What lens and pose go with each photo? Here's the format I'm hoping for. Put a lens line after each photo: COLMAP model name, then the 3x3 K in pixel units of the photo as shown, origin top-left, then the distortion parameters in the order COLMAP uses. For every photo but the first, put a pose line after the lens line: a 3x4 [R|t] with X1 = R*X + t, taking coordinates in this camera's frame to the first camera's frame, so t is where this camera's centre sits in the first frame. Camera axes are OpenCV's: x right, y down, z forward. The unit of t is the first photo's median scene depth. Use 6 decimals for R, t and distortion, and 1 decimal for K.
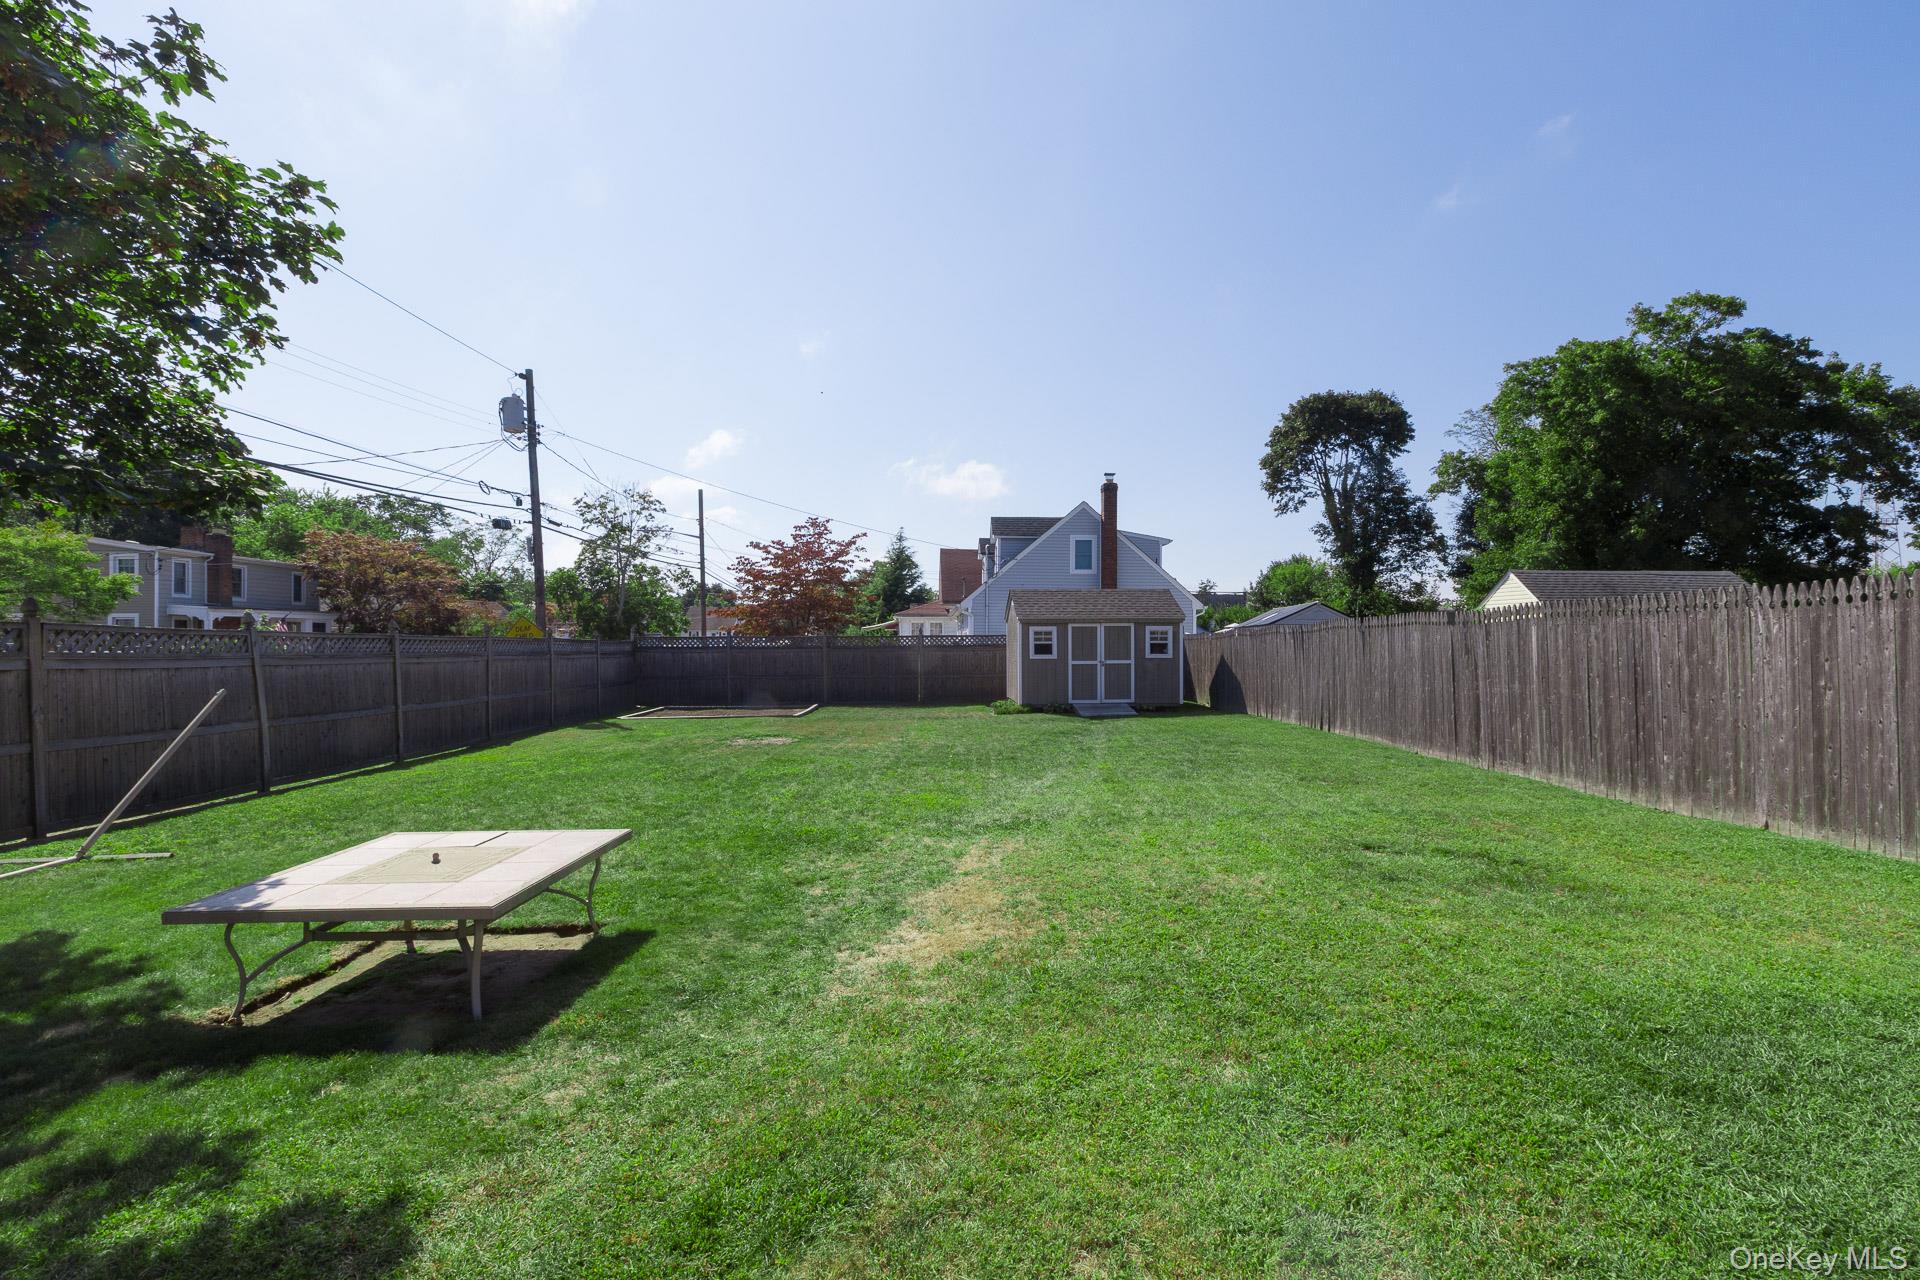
lens RADIAL K [[859.4, 0, 960.0], [0, 859.4, 640.0], [0, 0, 1]] dist [0.000109, 0.000158]
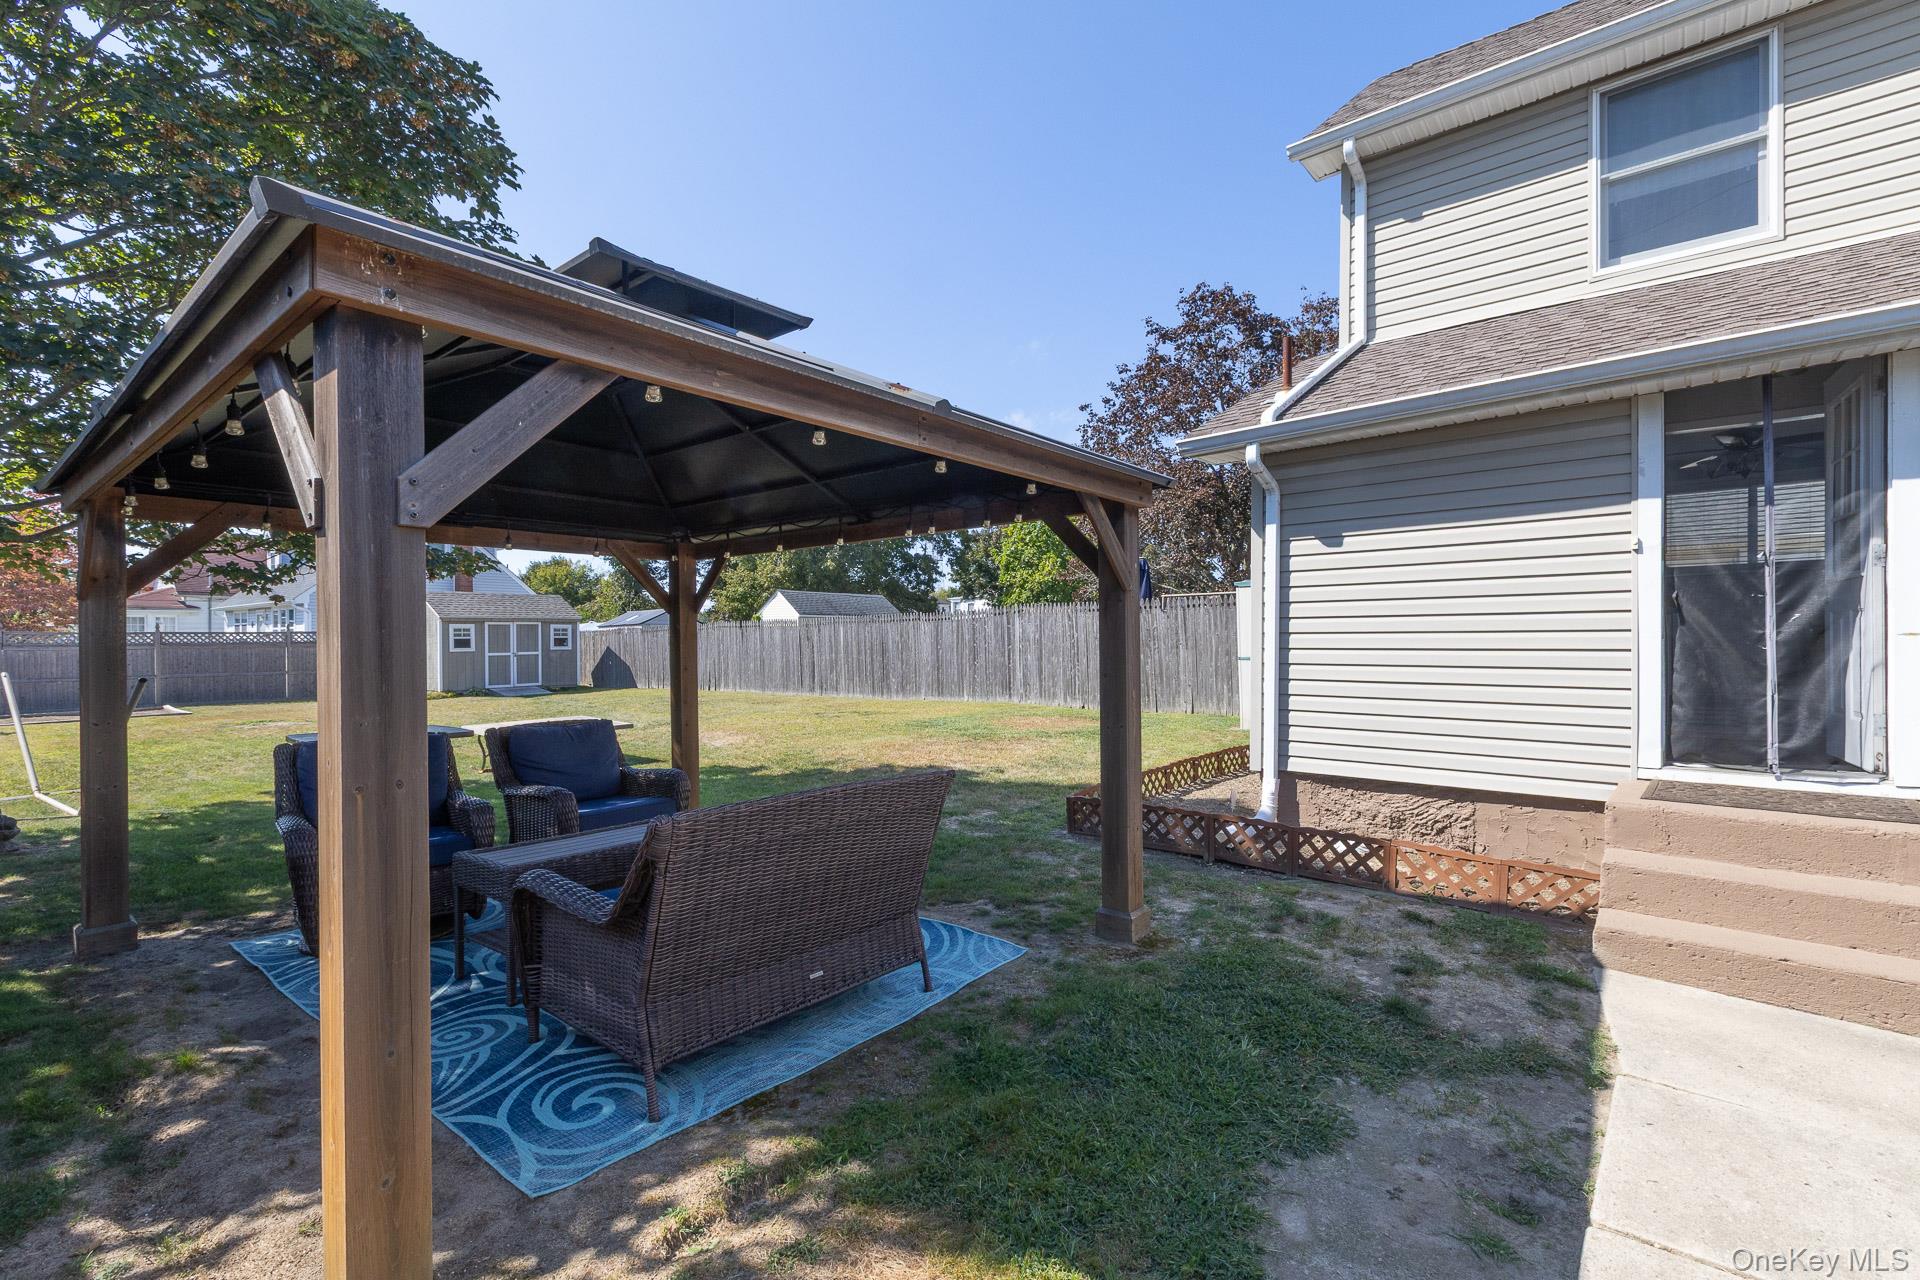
lens RADIAL K [[859.4, 0, 960.0], [0, 859.4, 640.0], [0, 0, 1]] dist [0.000109, 0.000158]
pose [[0.660627, -0.004830, 0.750698, -0.336857], [0.003774, 0.999988, 0.003113, 0.004935], [-0.750705, 0.000777, 0.660638, -0.290239]]
